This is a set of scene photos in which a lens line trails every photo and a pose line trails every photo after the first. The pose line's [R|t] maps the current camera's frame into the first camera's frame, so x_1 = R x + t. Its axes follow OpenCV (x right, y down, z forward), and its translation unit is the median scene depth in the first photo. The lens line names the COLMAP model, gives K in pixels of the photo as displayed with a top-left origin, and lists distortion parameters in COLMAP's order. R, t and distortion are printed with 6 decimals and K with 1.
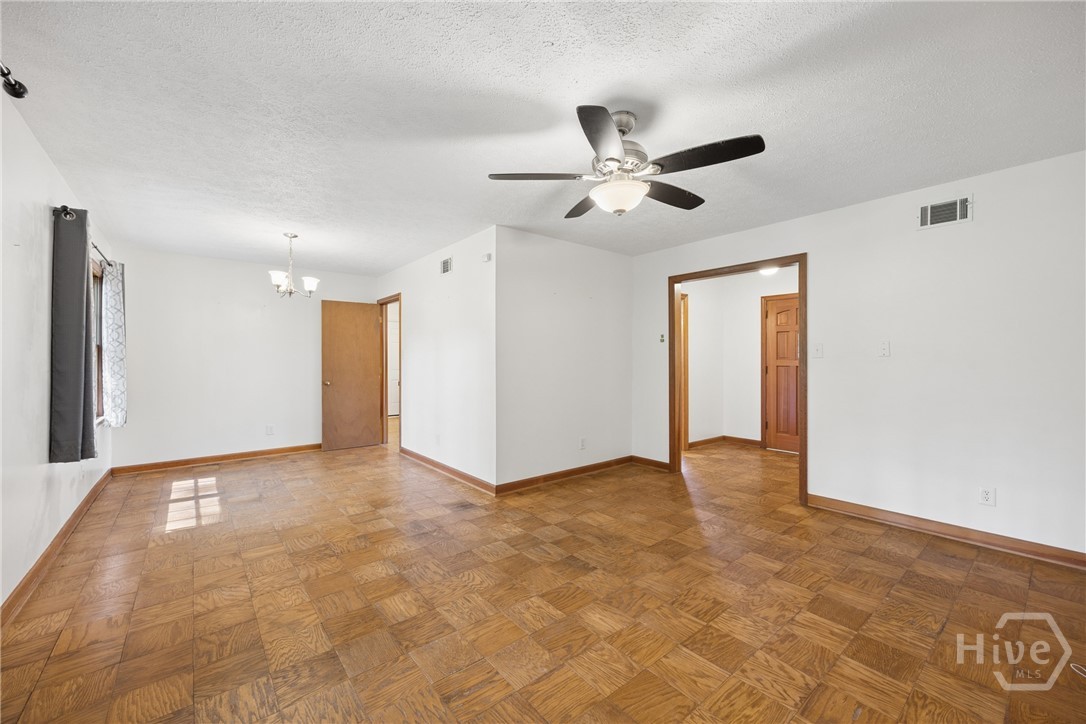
lens RADIAL K [[430.8, 0, 543.0], [0, 430.8, 362.0], [0, 0, 1]] dist [0.001720, 0.000207]
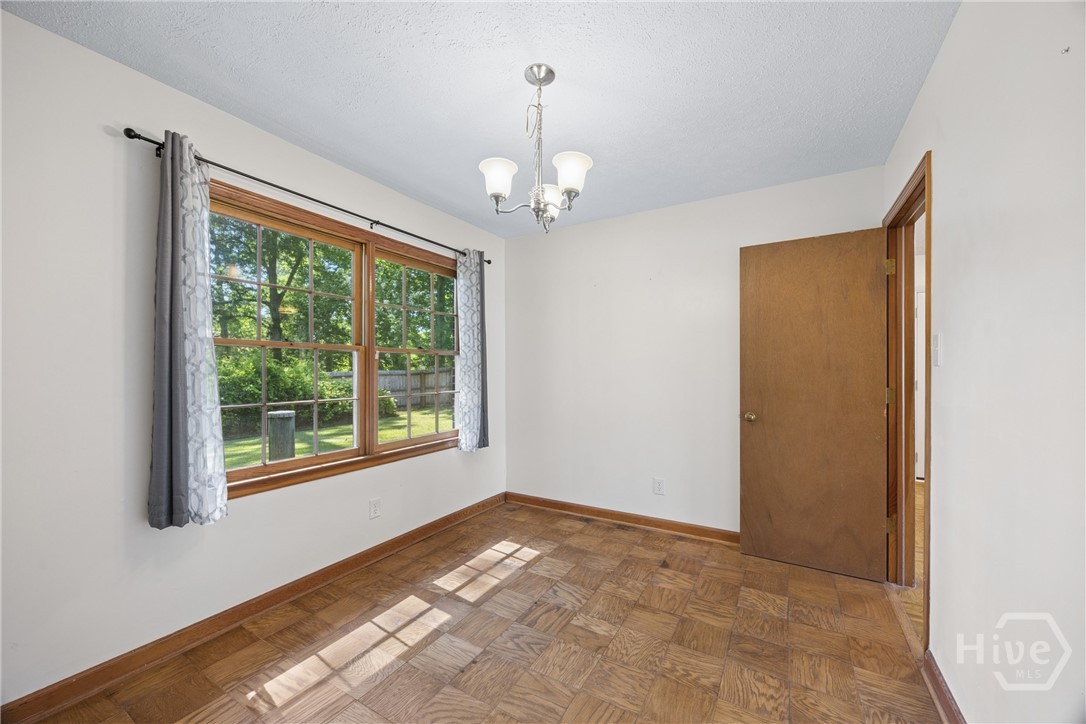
lens RADIAL K [[416.9, 0, 542.4], [0, 416.9, 368.0], [0, 0, 1]] dist [-0.000018, 0.000148]
pose [[0.348213, 0.001041, -0.937415, -0.303919], [-0.004432, 0.999990, -0.000535, -0.009912], [0.937405, 0.004341, 0.348215, 1.320779]]
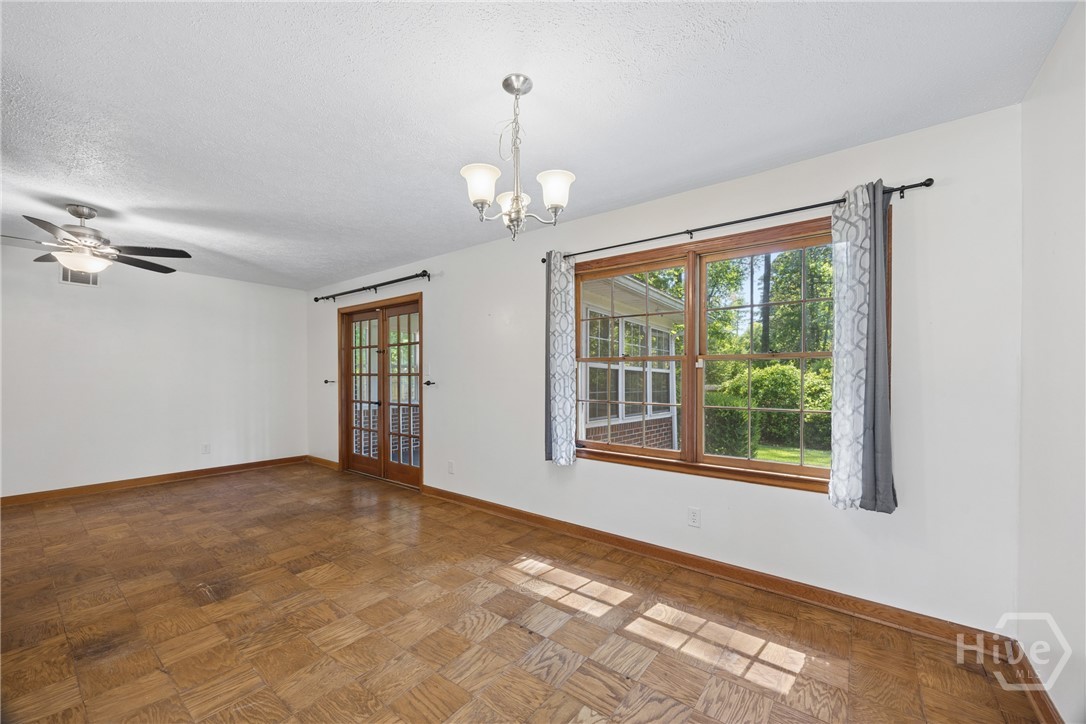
lens RADIAL K [[415.4, 0, 543.1], [0, 415.4, 375.6], [0, 0, 1]] dist [-0.001588, 0.000051]
pose [[-0.971908, 0.000385, -0.235361, -0.794131], [-0.000872, 0.999986, 0.005237, -0.015556], [0.235359, 0.005295, -0.971894, 2.171873]]
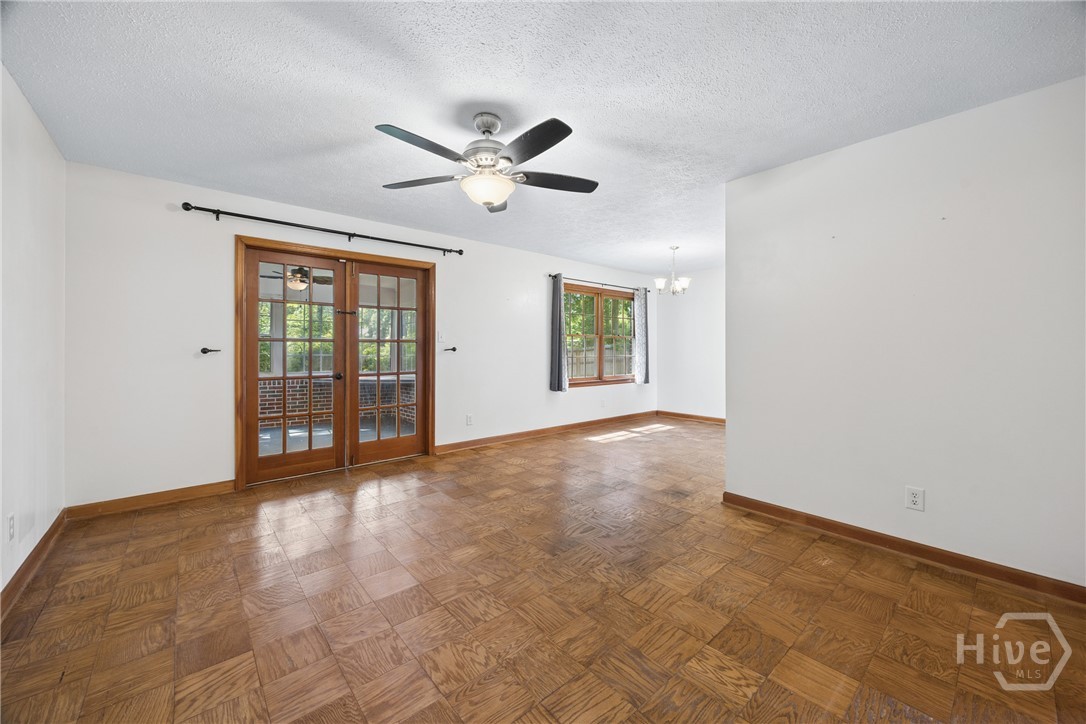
lens RADIAL K [[414.2, 0, 544.1], [0, 414.2, 345.5], [0, 0, 1]] dist [-0.000174, -0.000006]
pose [[0.028793, -0.003001, -0.999581, 0.988672], [-0.005972, 0.999977, -0.003174, 0.008311], [0.999568, 0.006061, 0.028774, 0.885694]]
